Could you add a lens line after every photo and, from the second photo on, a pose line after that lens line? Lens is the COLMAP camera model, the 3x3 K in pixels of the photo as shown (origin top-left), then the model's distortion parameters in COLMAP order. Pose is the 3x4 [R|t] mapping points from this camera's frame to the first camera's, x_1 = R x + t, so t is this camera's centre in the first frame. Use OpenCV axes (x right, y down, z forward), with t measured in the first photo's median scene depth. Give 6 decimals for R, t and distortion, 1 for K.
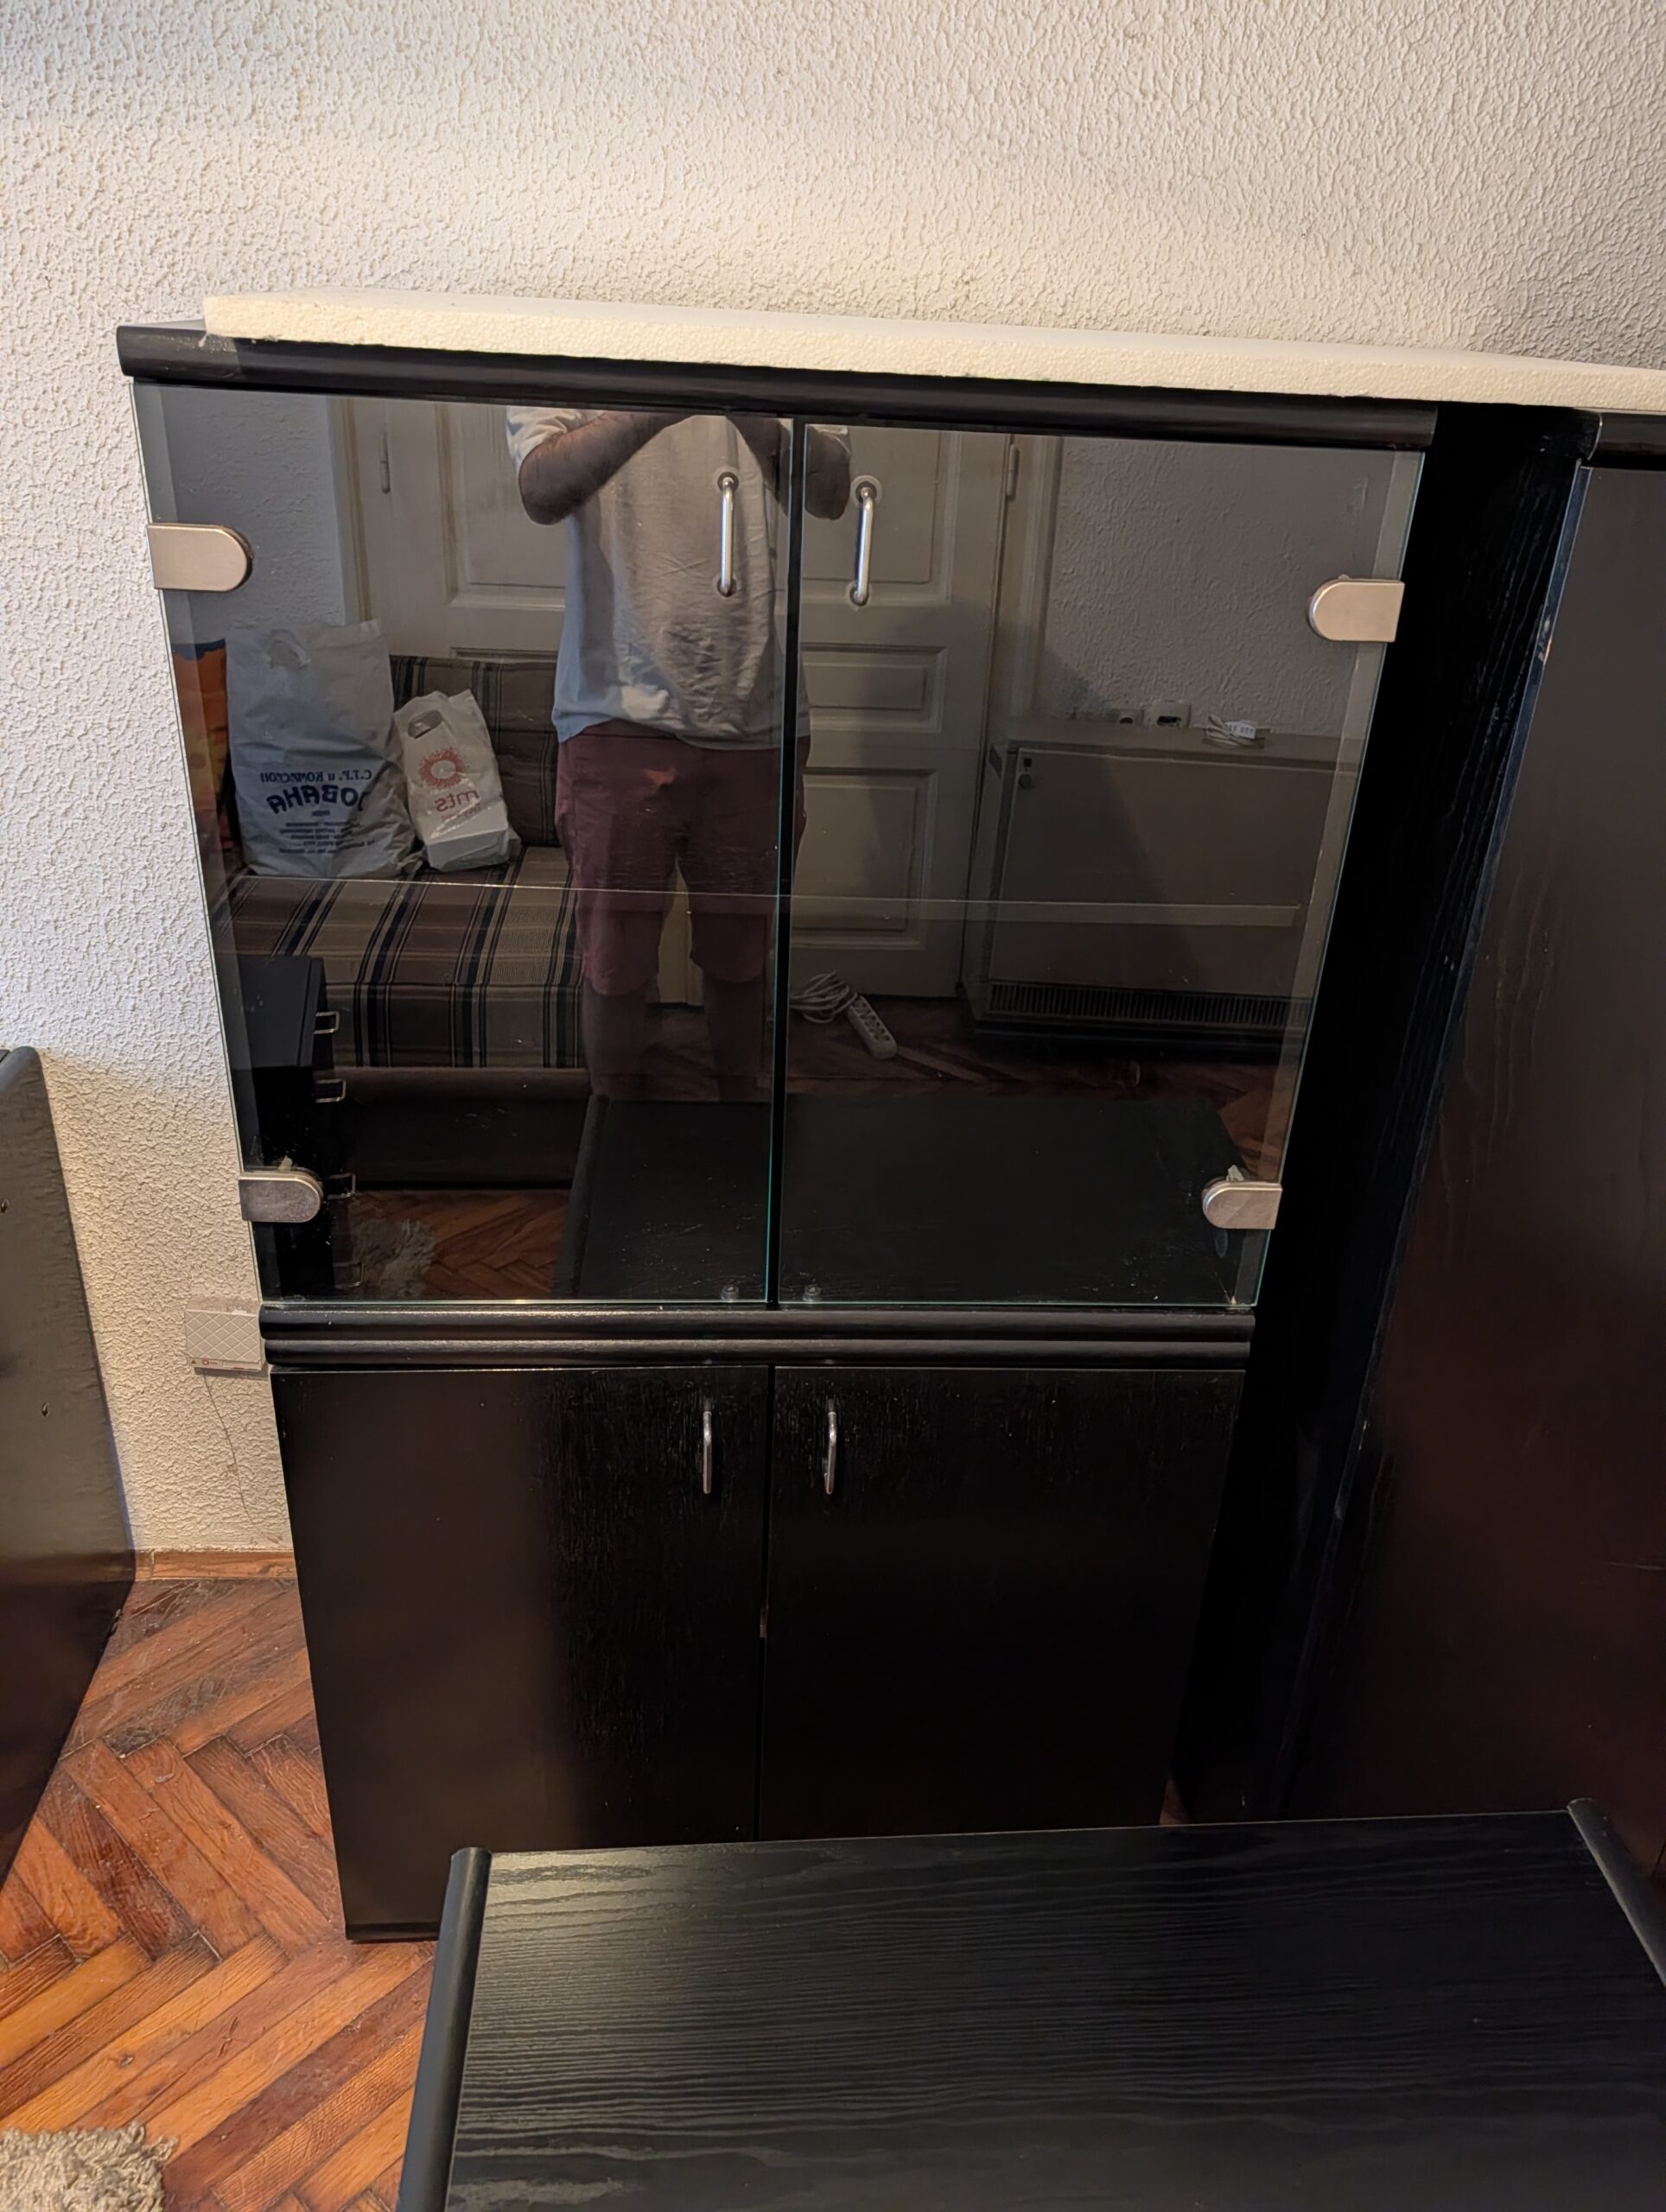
lens RADIAL K [[1620.6, 0, 855.4], [0, 1620.6, 1107.8], [0, 0, 1]] dist [0.023416, -0.006648]
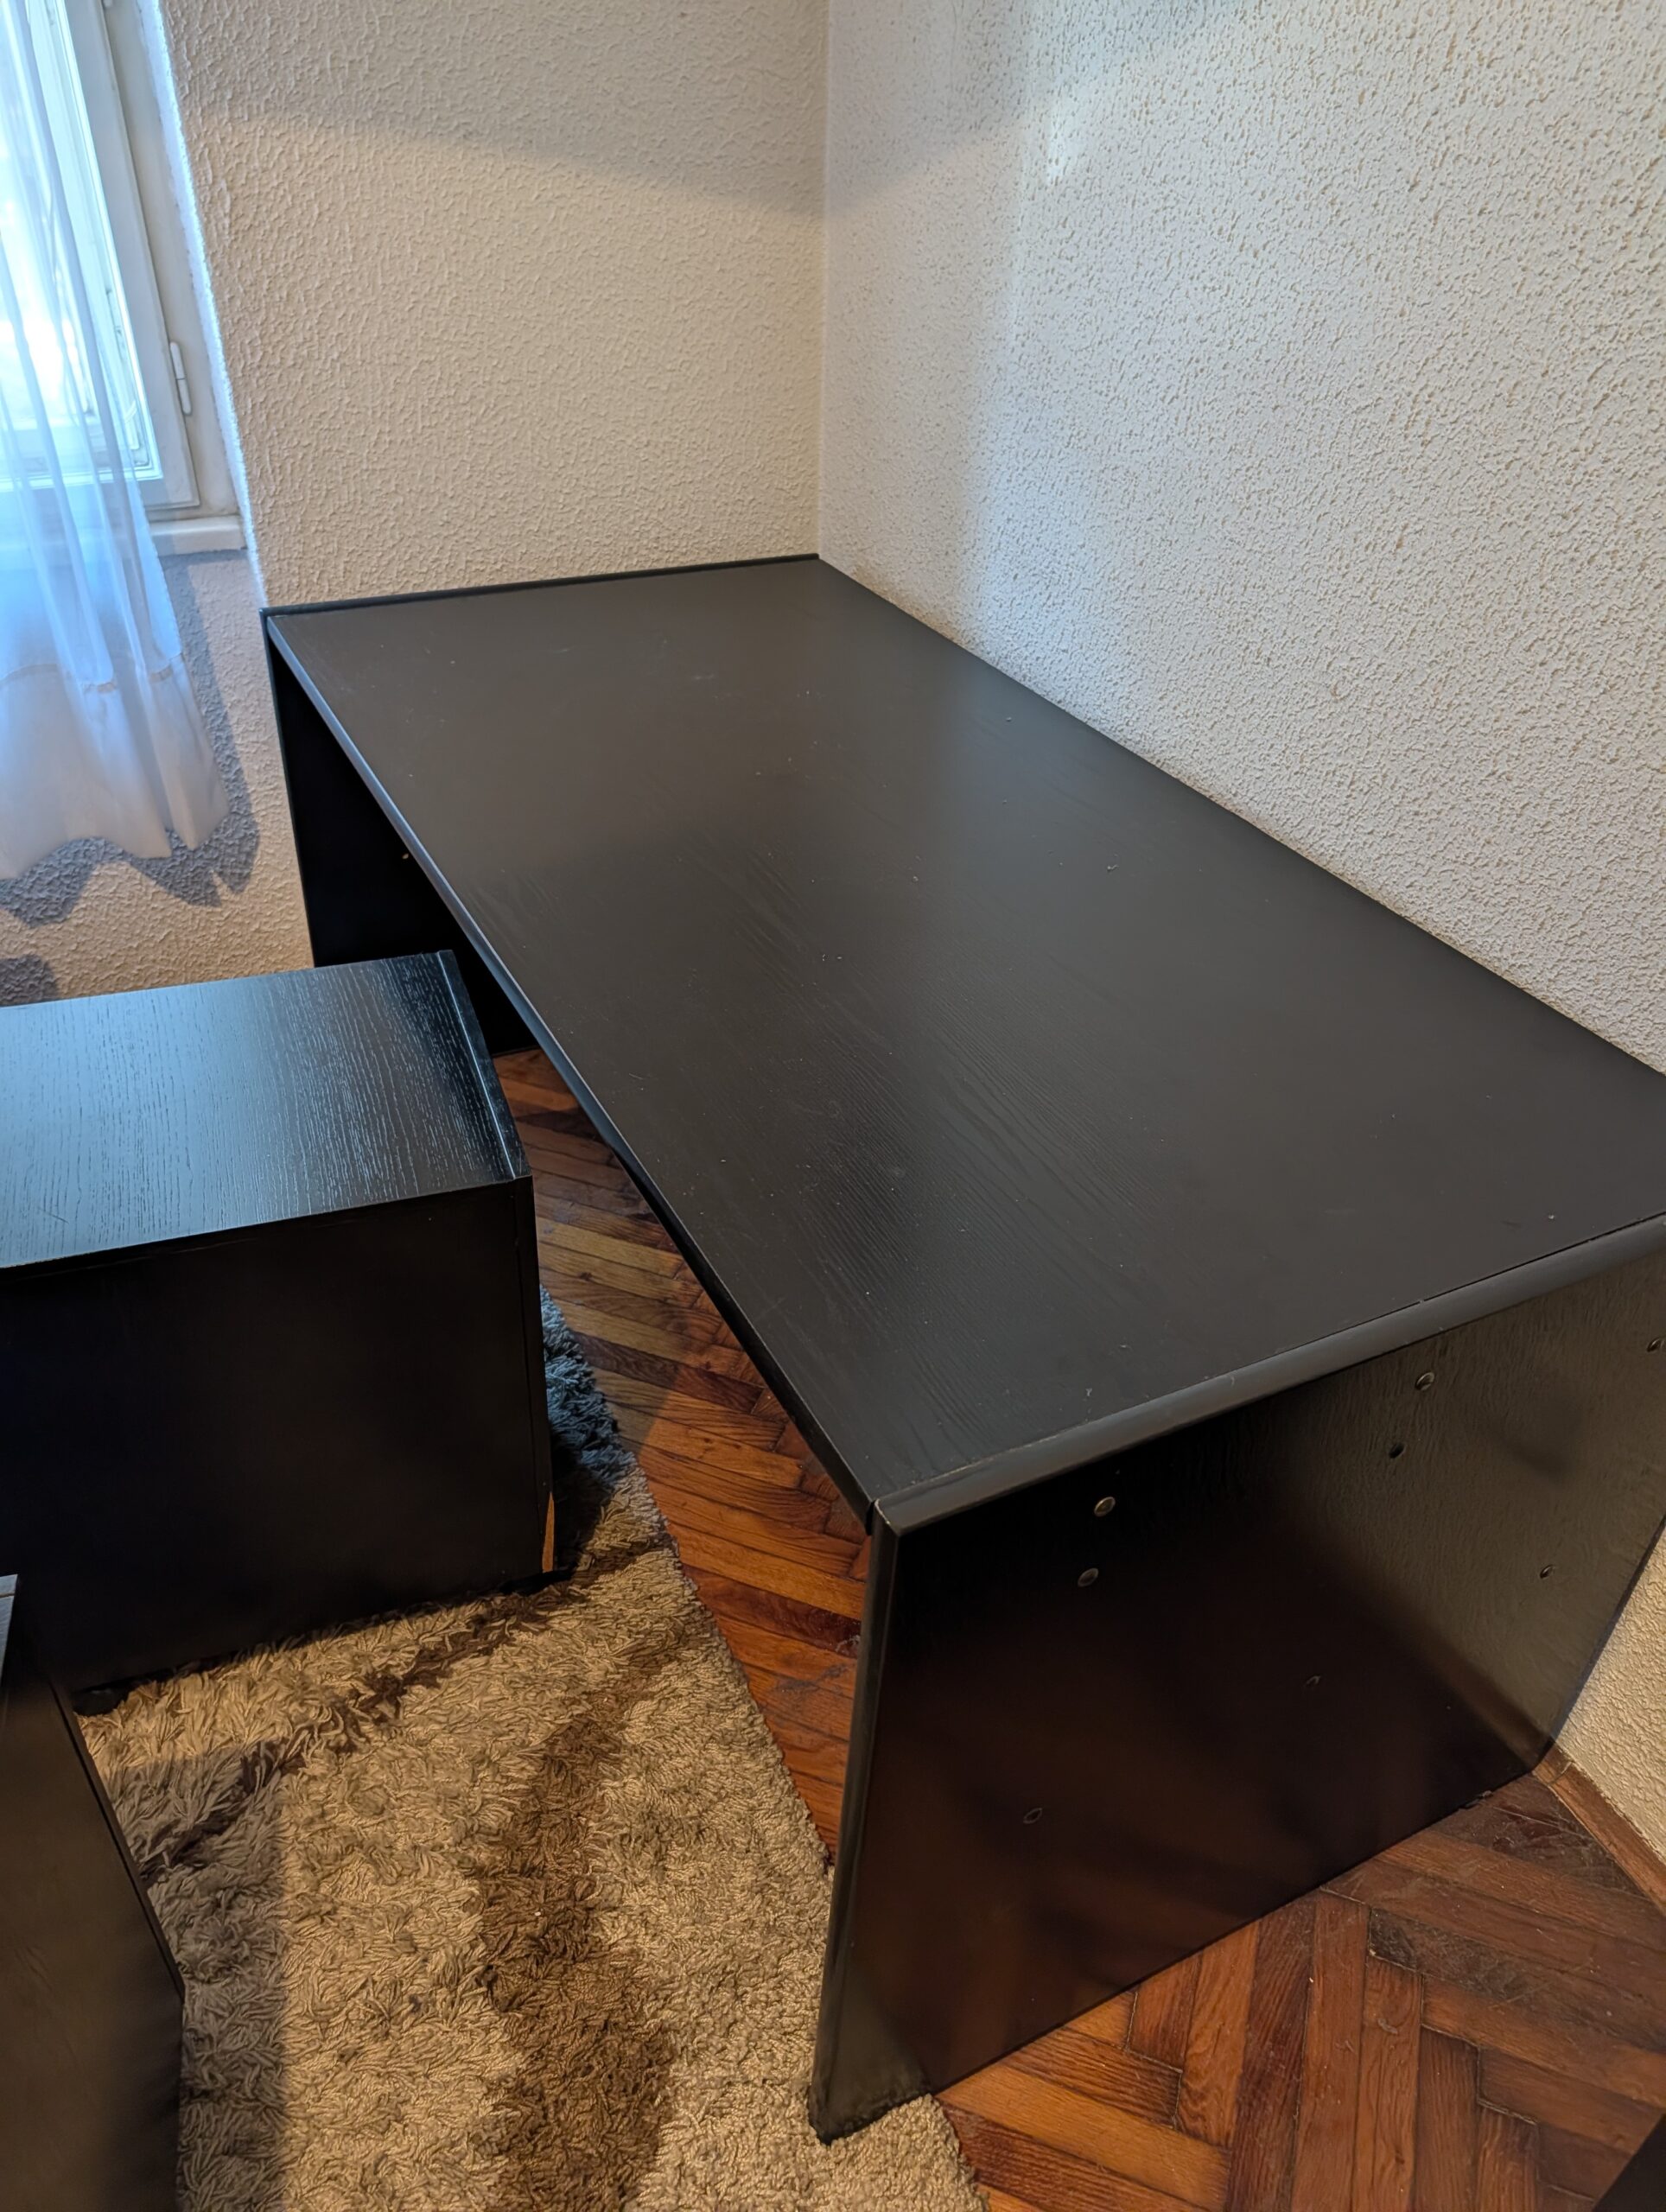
lens RADIAL K [[1620.6, 0, 823.2], [0, 1620.6, 1117.1], [0, 0, 1]] dist [0.023416, -0.006648]
pose [[0.381197, 0.502029, -0.776309, -0.138153], [-0.440858, 0.836800, 0.324670, -0.090508], [0.812609, 0.218478, 0.540309, 0.264251]]
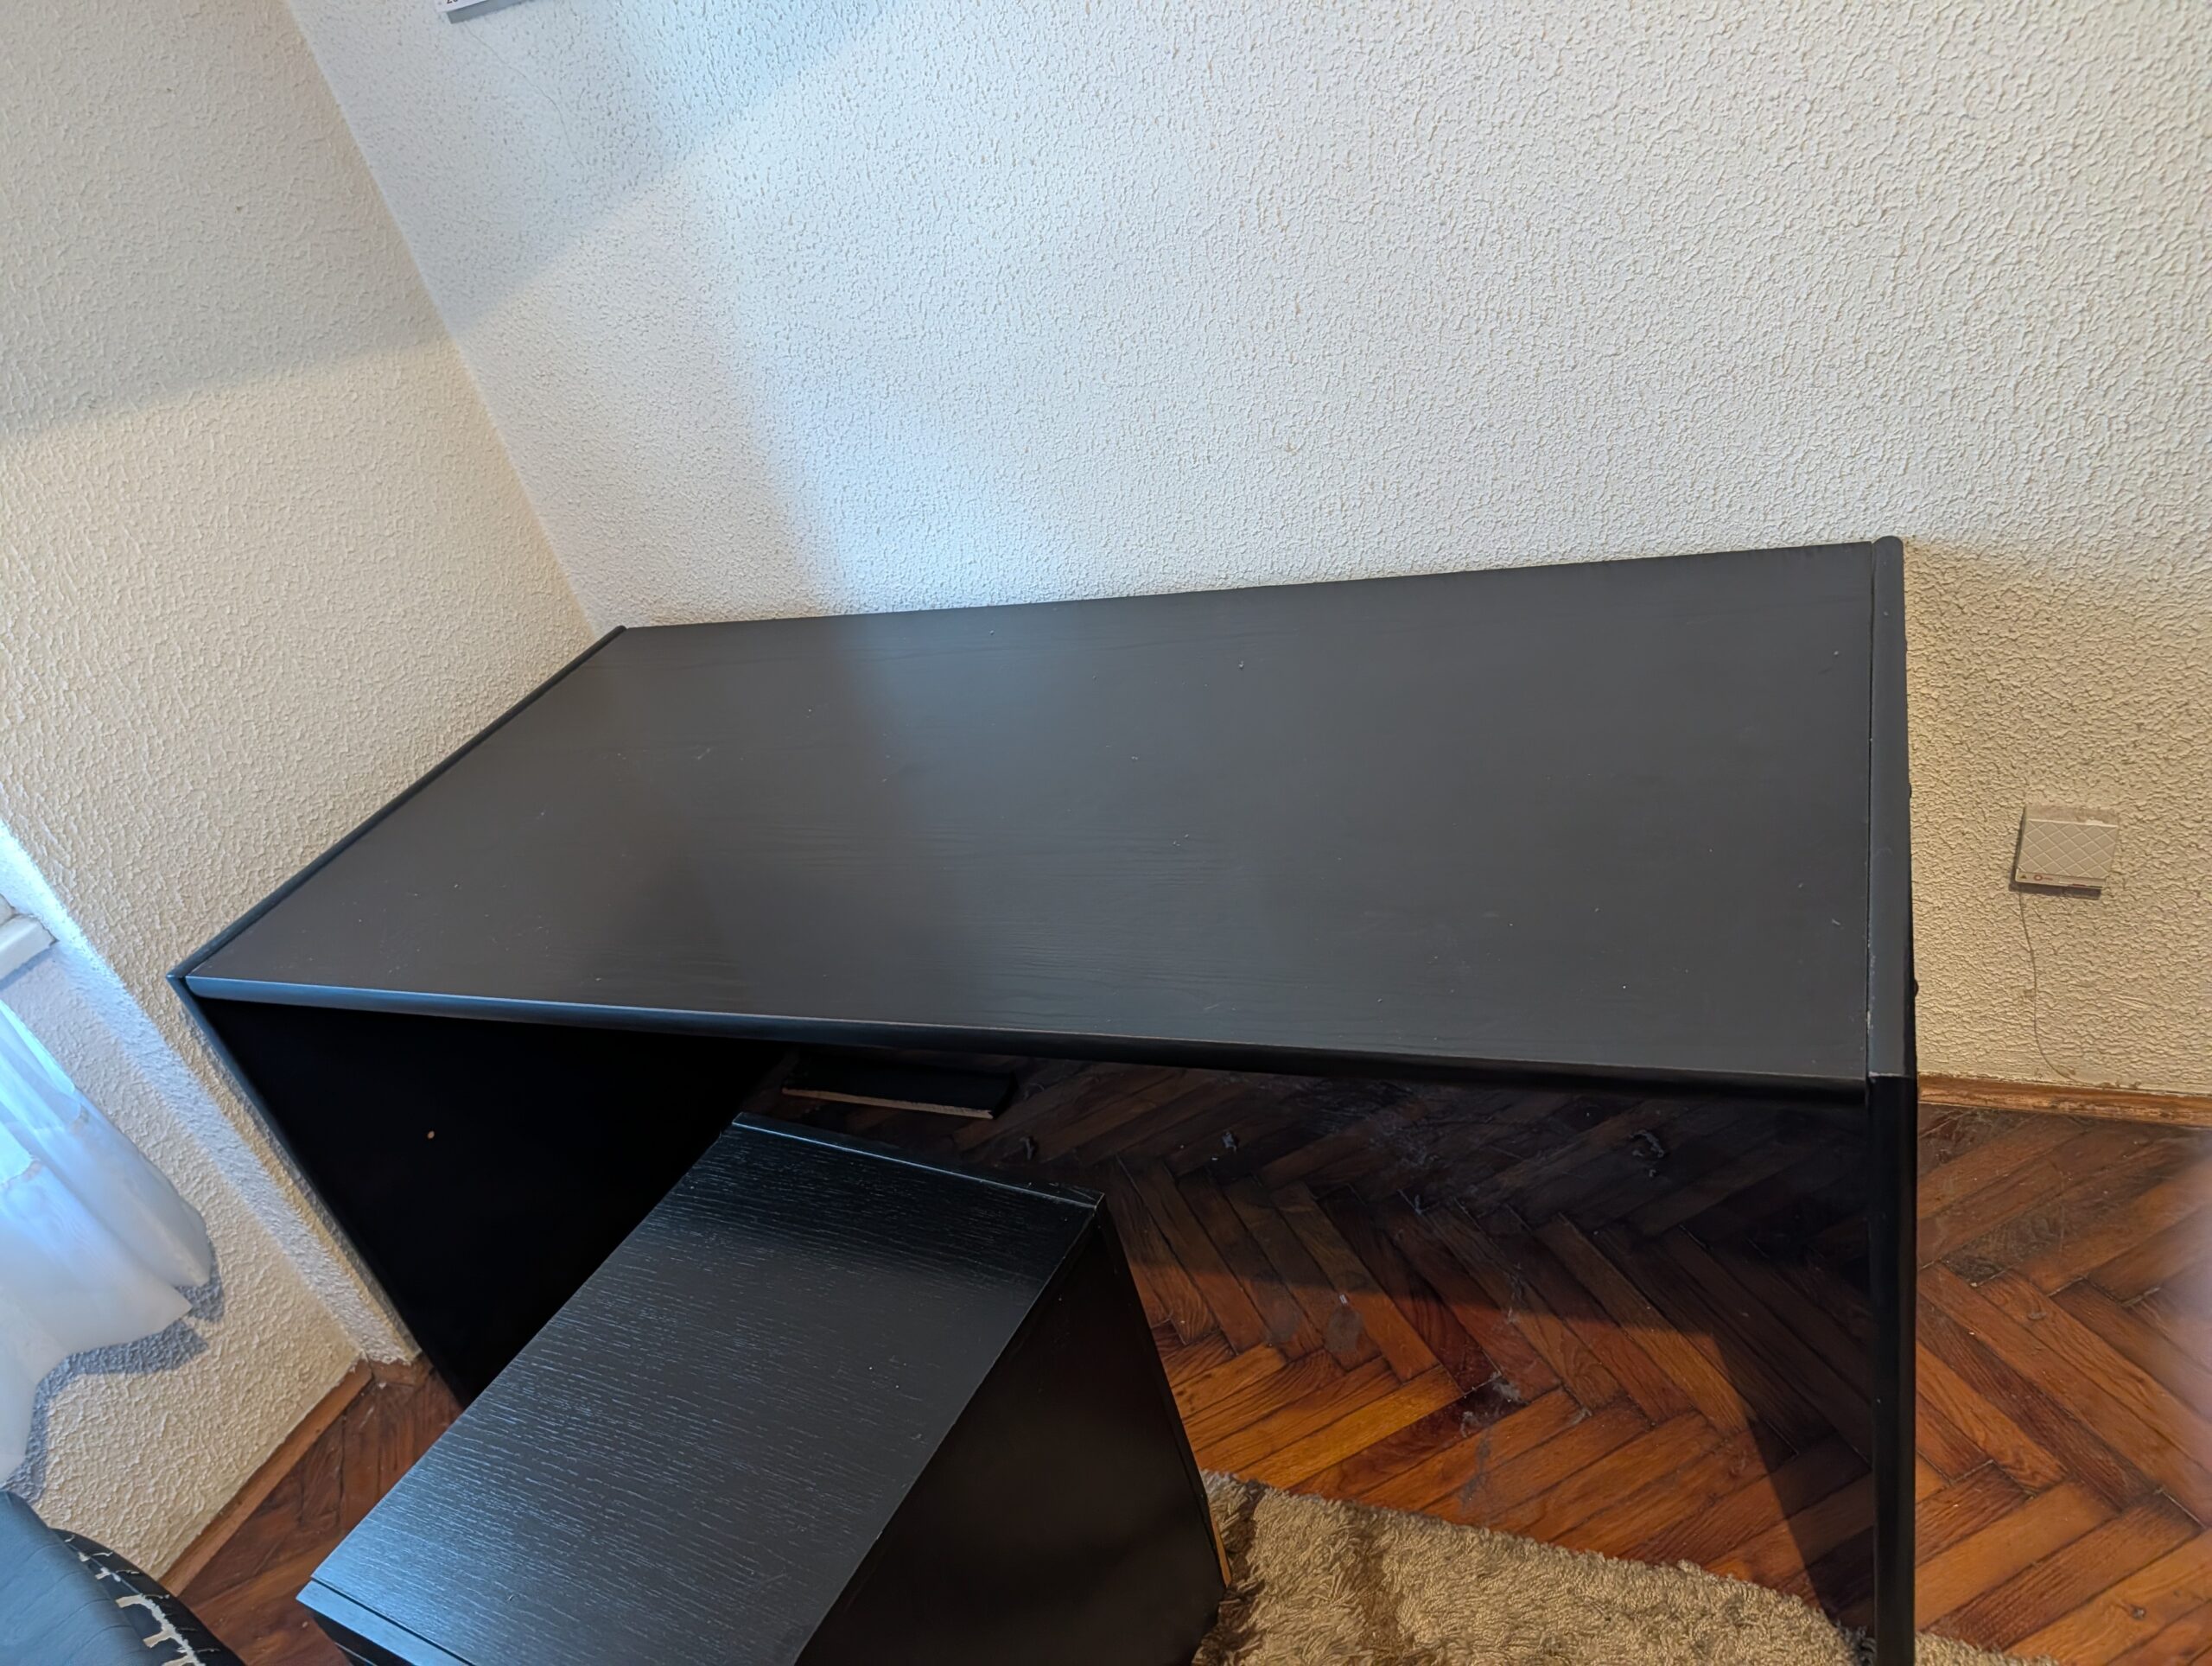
lens RADIAL K [[1620.6, 0, 1118.0], [0, 1620.6, 826.1], [0, 0, 1]] dist [0.023416, -0.006648]
pose [[0.859035, 0.000930, -0.511915, -0.400892], [0.057147, 0.993574, 0.097702, 0.010533], [0.508716, -0.113184, 0.853462, -0.035972]]
